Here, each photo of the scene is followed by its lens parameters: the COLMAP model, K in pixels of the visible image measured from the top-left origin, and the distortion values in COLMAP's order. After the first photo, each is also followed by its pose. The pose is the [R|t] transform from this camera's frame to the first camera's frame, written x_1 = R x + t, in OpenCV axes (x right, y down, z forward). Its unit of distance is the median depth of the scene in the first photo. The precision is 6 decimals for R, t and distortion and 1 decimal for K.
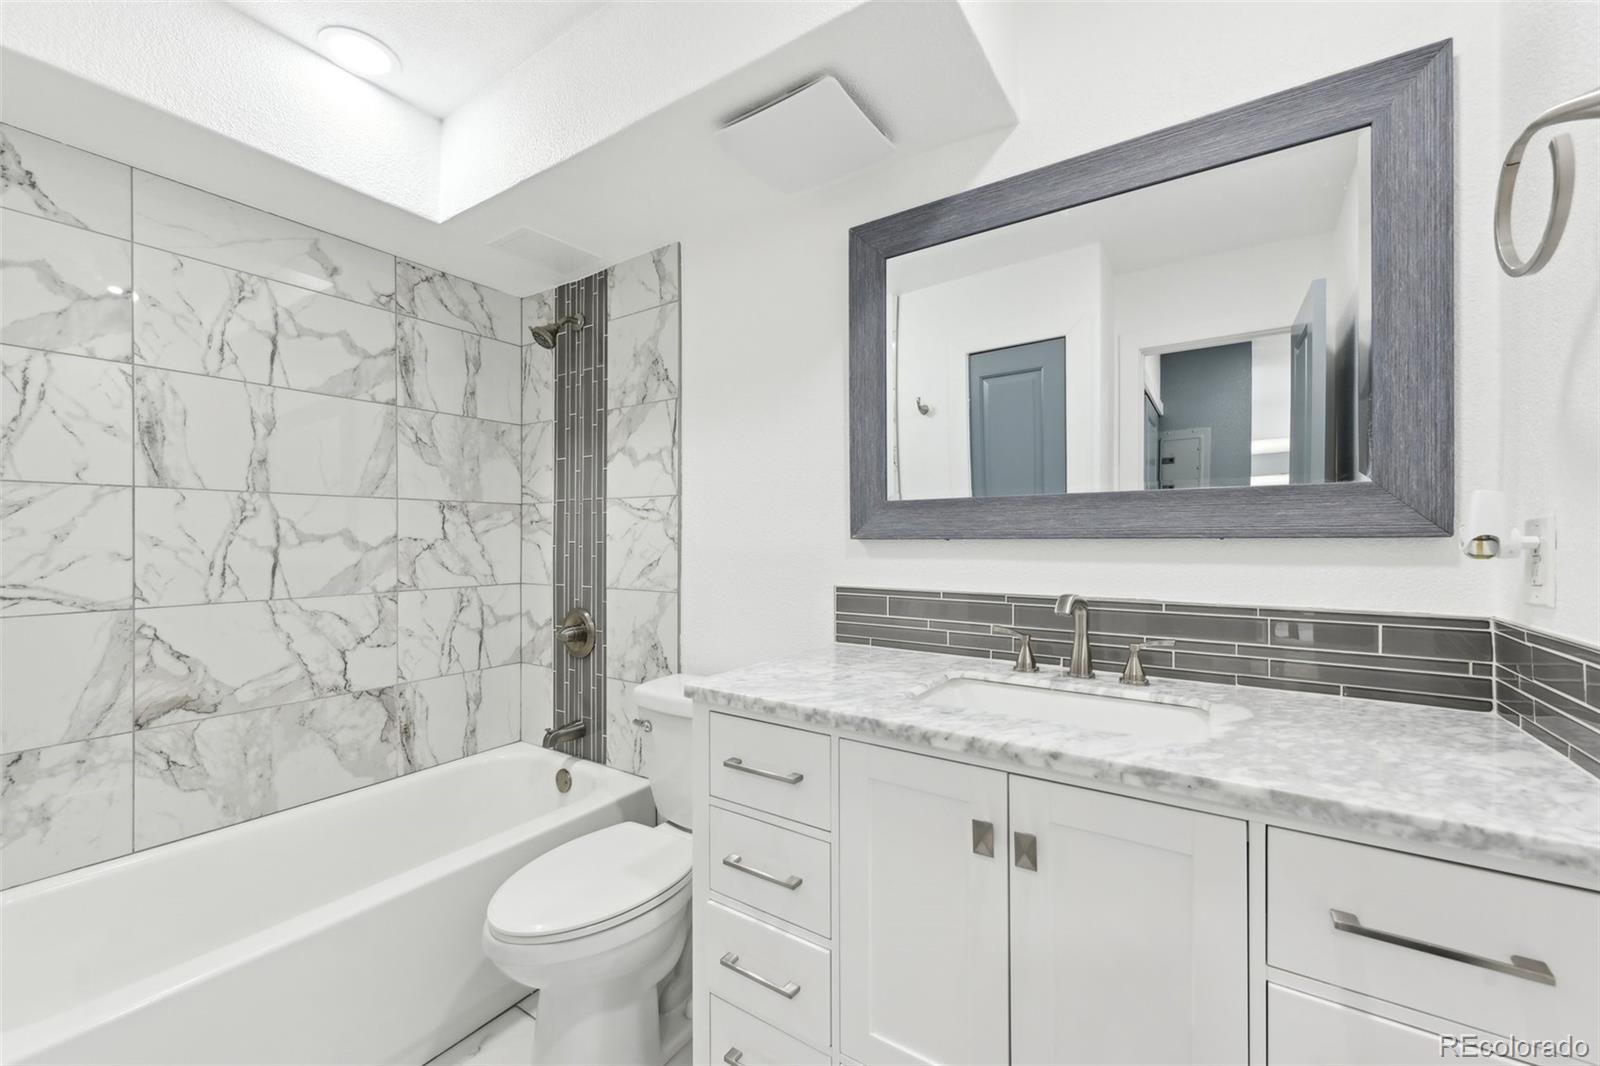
lens RADIAL K [[644.6, 0, 802.0], [0, 644.6, 532.4], [0, 0, 1]] dist [-0.000455, 0.000339]
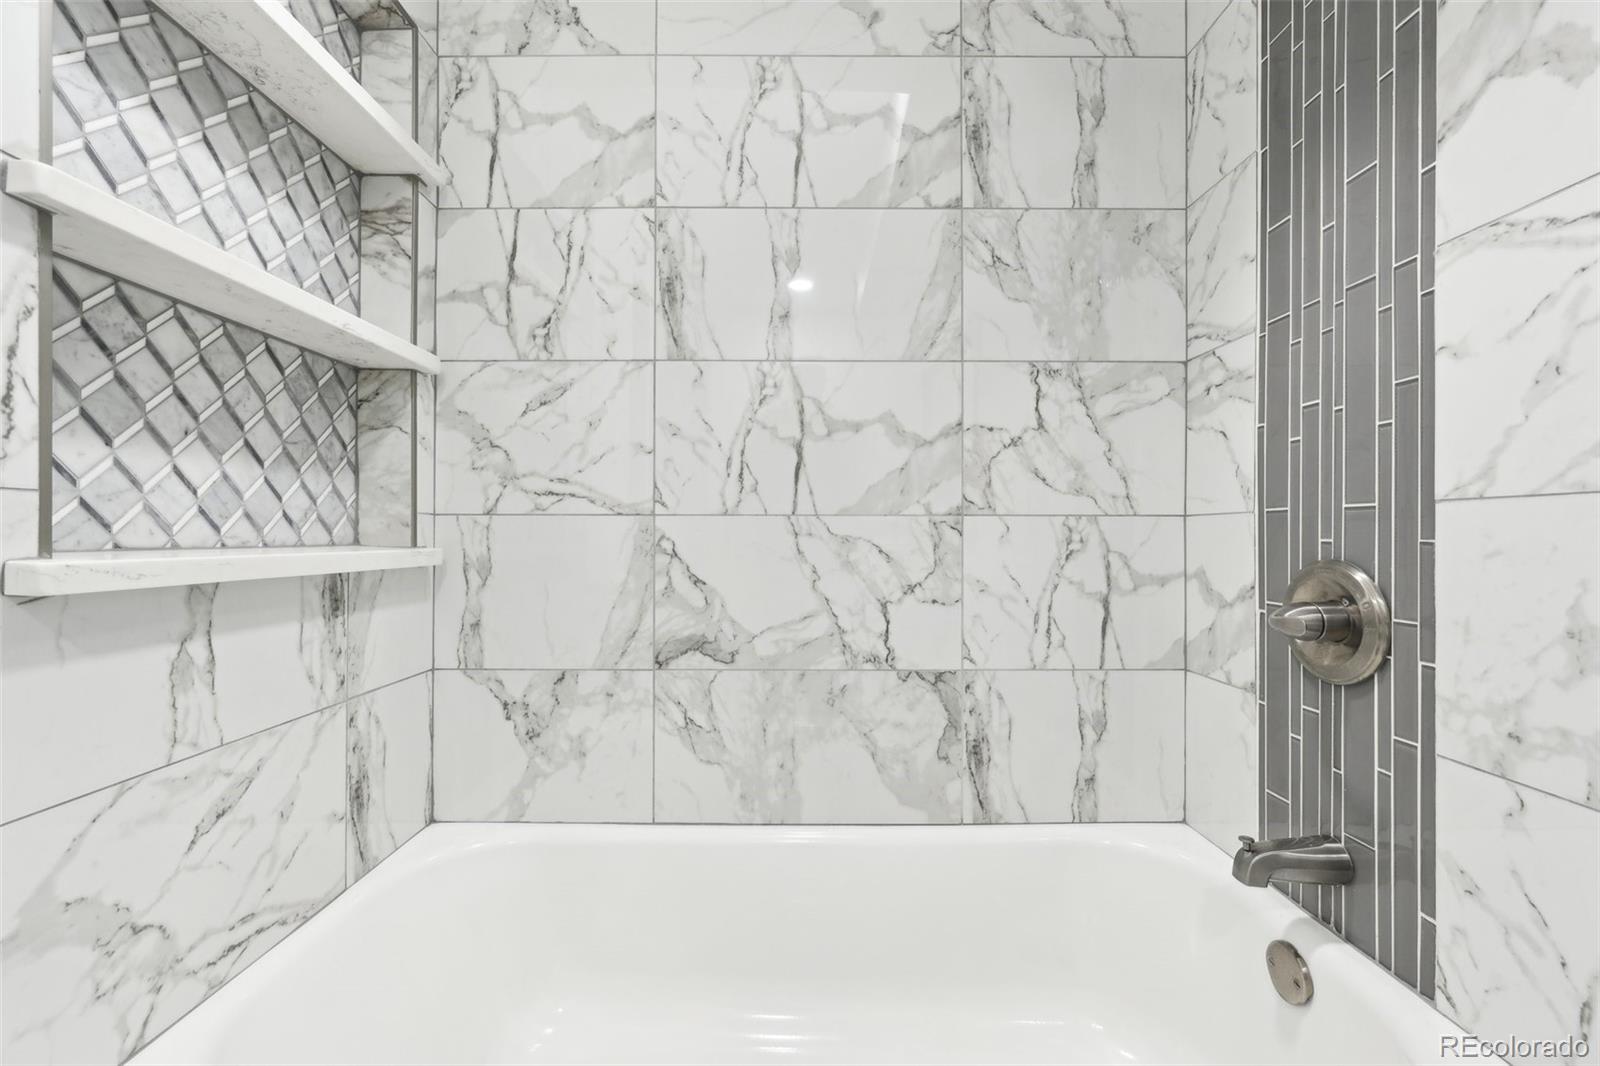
lens RADIAL K [[644.6, 0, 800.7], [0, 644.6, 532.2], [0, 0, 1]] dist [-0.000455, 0.000339]
pose [[0.561038, -0.000063, -0.827790, -0.221434], [0.002517, 0.999996, 0.001630, 0.109291], [0.827787, -0.002998, 0.561035, 0.553110]]
